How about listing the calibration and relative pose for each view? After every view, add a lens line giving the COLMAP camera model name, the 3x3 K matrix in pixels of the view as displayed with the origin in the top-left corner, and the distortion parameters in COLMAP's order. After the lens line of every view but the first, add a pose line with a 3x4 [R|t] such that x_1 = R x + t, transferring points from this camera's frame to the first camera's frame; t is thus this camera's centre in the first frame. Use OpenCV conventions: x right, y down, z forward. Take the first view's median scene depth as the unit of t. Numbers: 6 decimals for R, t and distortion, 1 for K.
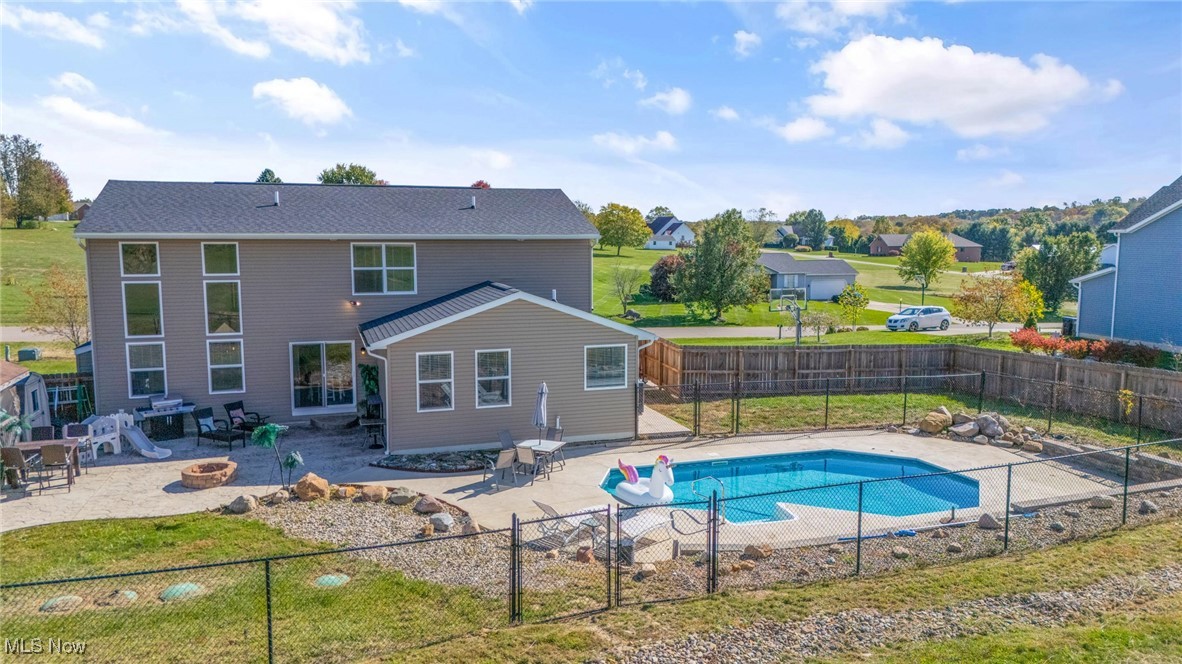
lens RADIAL K [[861.8, 0, 591.0], [0, 861.8, 332.0], [0, 0, 1]] dist [0.065779, -0.071588]
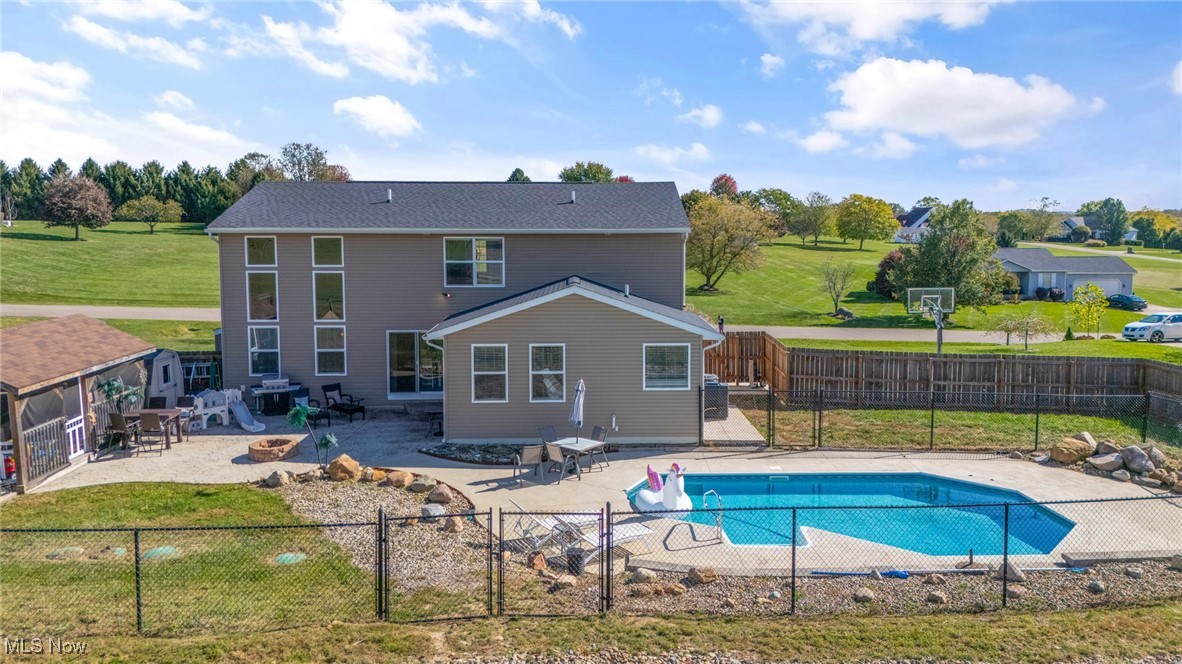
lens RADIAL K [[876.1, 0, 593.2], [0, 876.1, 293.2], [0, 0, 1]] dist [0.061331, -0.068244]
pose [[0.957415, 0.020156, -0.288012, 0.210444], [-0.031102, 0.998955, -0.033480, -0.005466], [0.287036, 0.041011, 0.957041, 0.041899]]
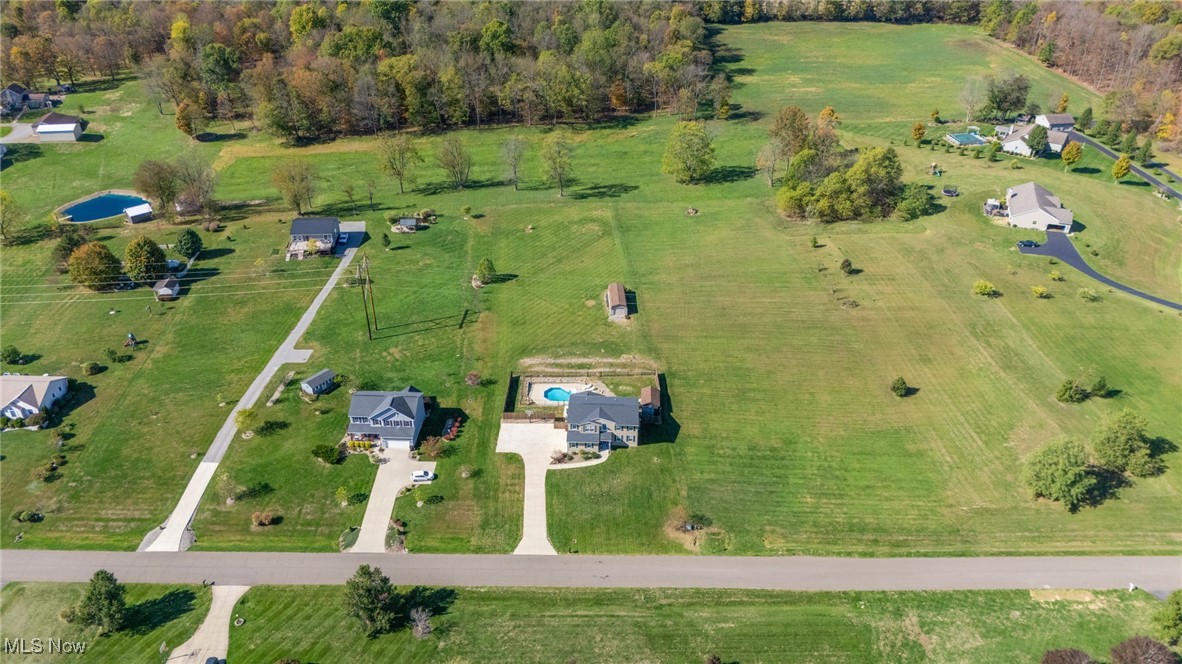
lens RADIAL K [[861.8, 0, 591.0], [0, 861.8, 332.0], [0, 0, 1]] dist [0.065779, -0.071588]
pose [[-0.937839, -0.187267, 0.292214, -2.251554], [0.037669, 0.782051, 0.622075, -5.231514], [-0.345020, 0.594414, -0.726384, 6.182918]]
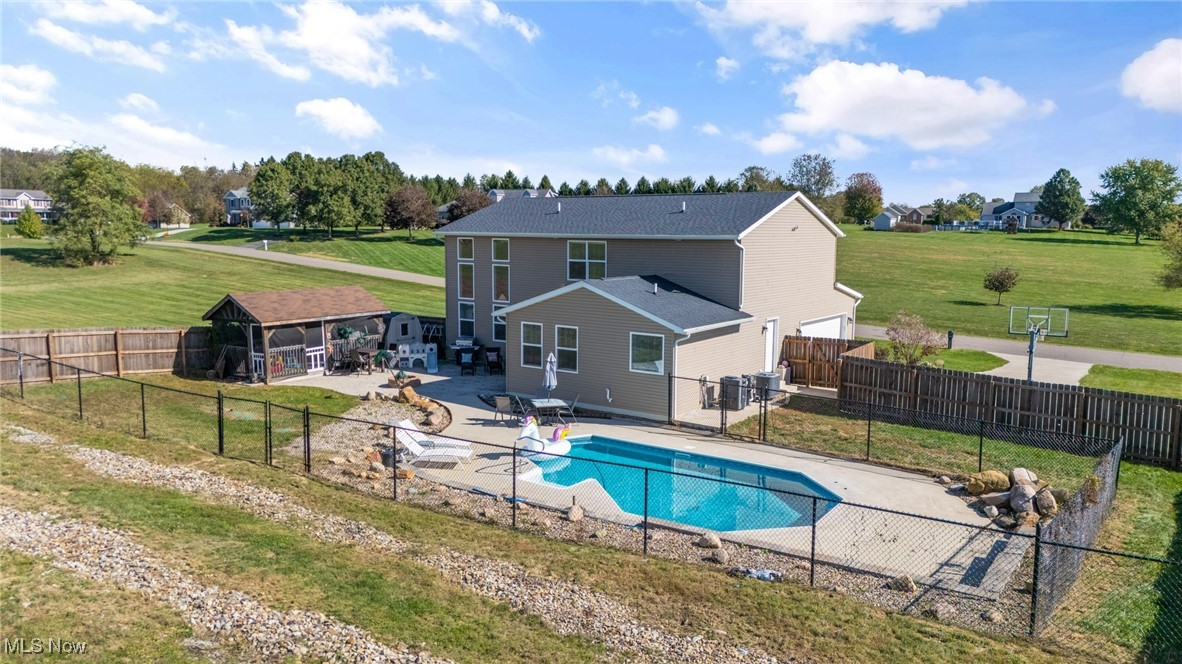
lens RADIAL K [[861.8, 0, 591.0], [0, 861.8, 332.0], [0, 0, 1]] dist [0.065779, -0.071588]
pose [[0.586369, 0.099817, -0.803870, 0.846390], [-0.103233, 0.993495, 0.048062, -0.032076], [0.803439, 0.054804, 0.592860, 0.266508]]
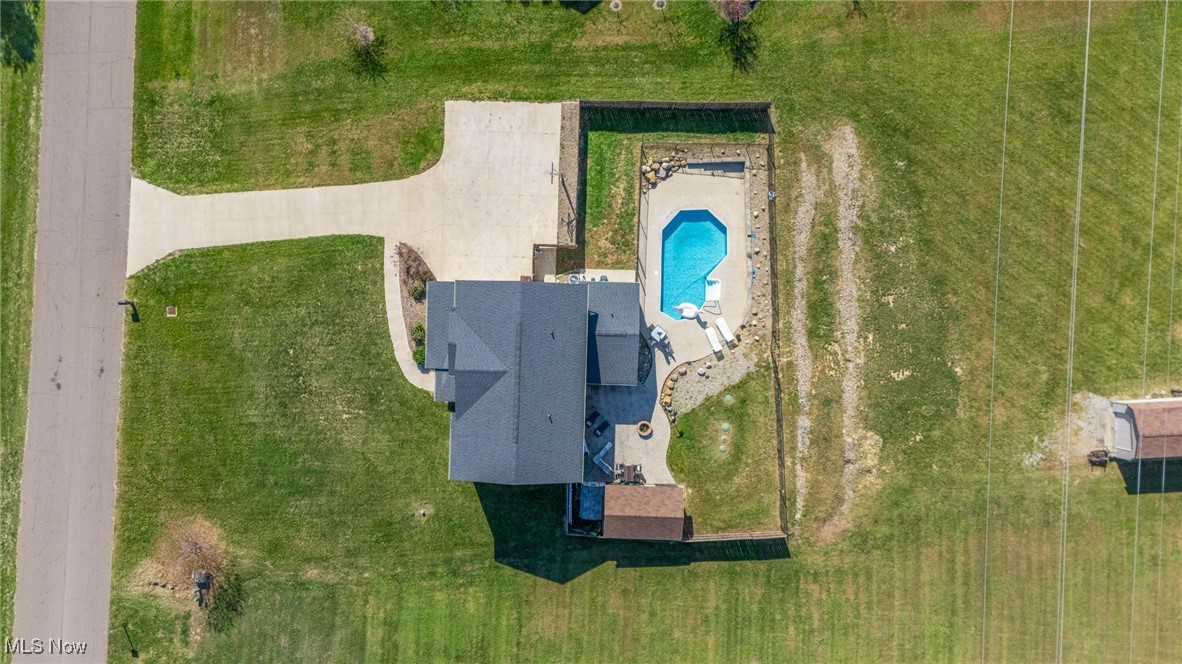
lens RADIAL K [[861.8, 0, 591.0], [0, 861.8, 332.0], [0, 0, 1]] dist [0.065779, -0.071588]
pose [[0.332553, -0.943069, -0.005374, -0.105014], [0.112645, 0.034063, 0.993051, -2.681155], [-0.936333, -0.330848, 0.117560, 0.753556]]
